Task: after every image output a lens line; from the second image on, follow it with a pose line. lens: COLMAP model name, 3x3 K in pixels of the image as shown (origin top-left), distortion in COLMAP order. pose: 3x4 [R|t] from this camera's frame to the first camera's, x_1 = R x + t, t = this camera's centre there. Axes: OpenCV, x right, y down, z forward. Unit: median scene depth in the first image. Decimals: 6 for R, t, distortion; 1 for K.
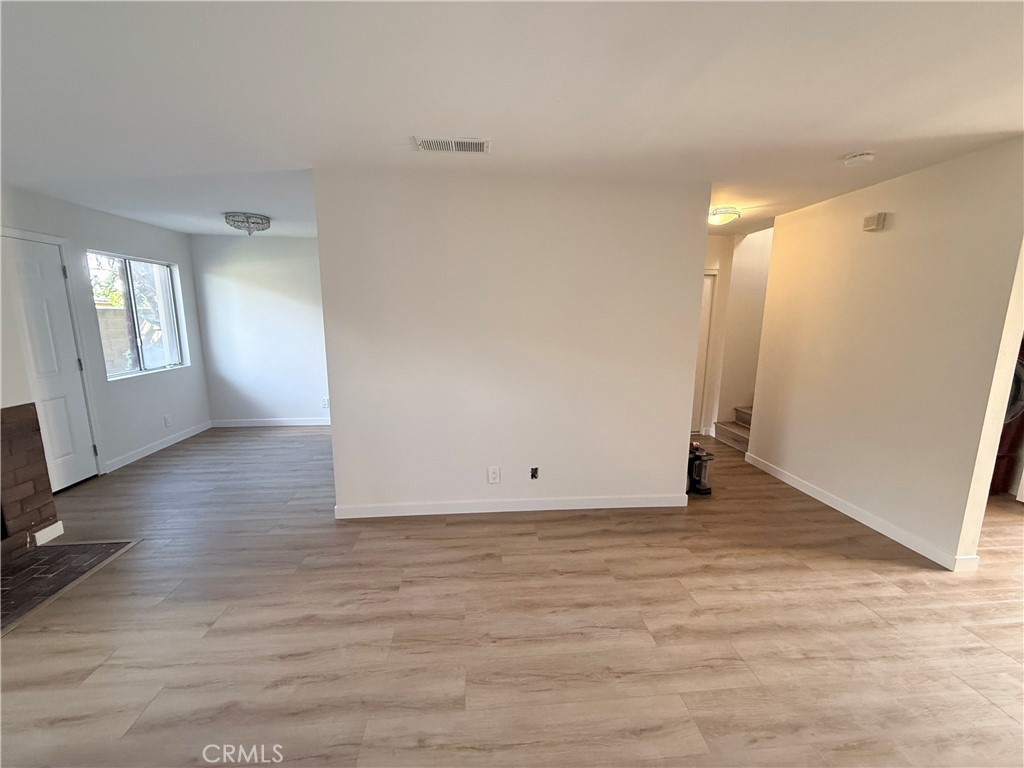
lens RADIAL K [[413.8, 0, 513.2], [0, 413.8, 384.9], [0, 0, 1]] dist [-0.001371, -0.000182]
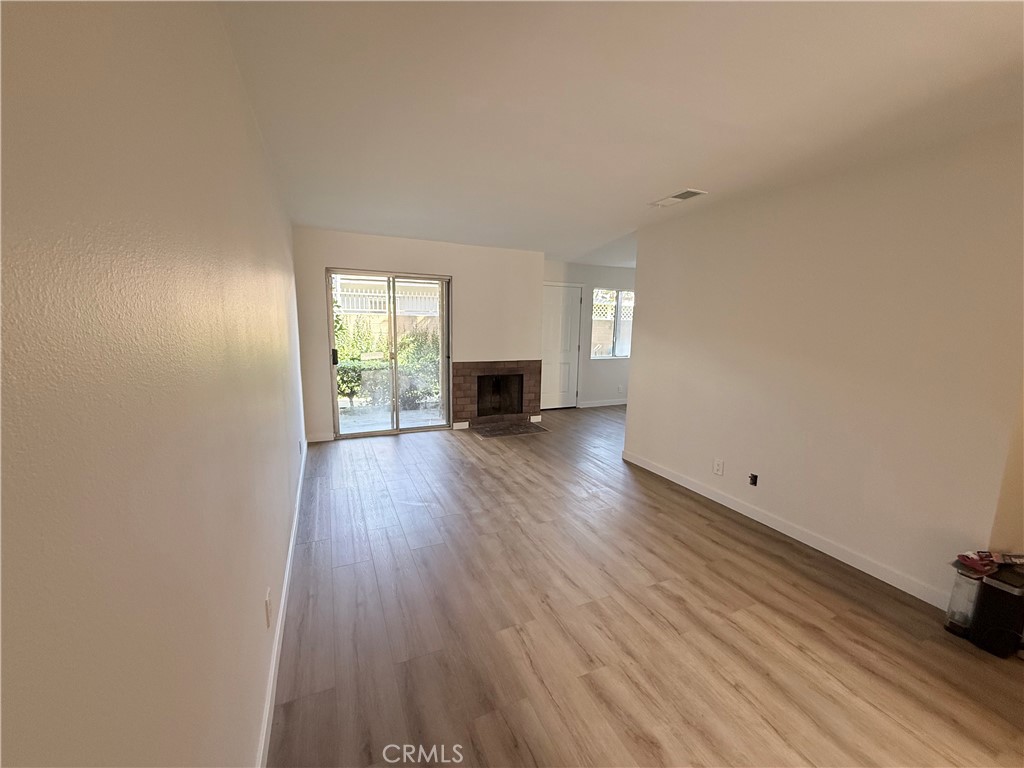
lens RADIAL K [[413.8, 0, 502.7], [0, 413.8, 390.3], [0, 0, 1]] dist [-0.001371, -0.000182]
pose [[0.303570, 0.158129, -0.939596, 0.959633], [-0.174398, 0.978694, 0.108364, -0.003959], [0.936713, 0.130968, 0.324680, 0.084720]]
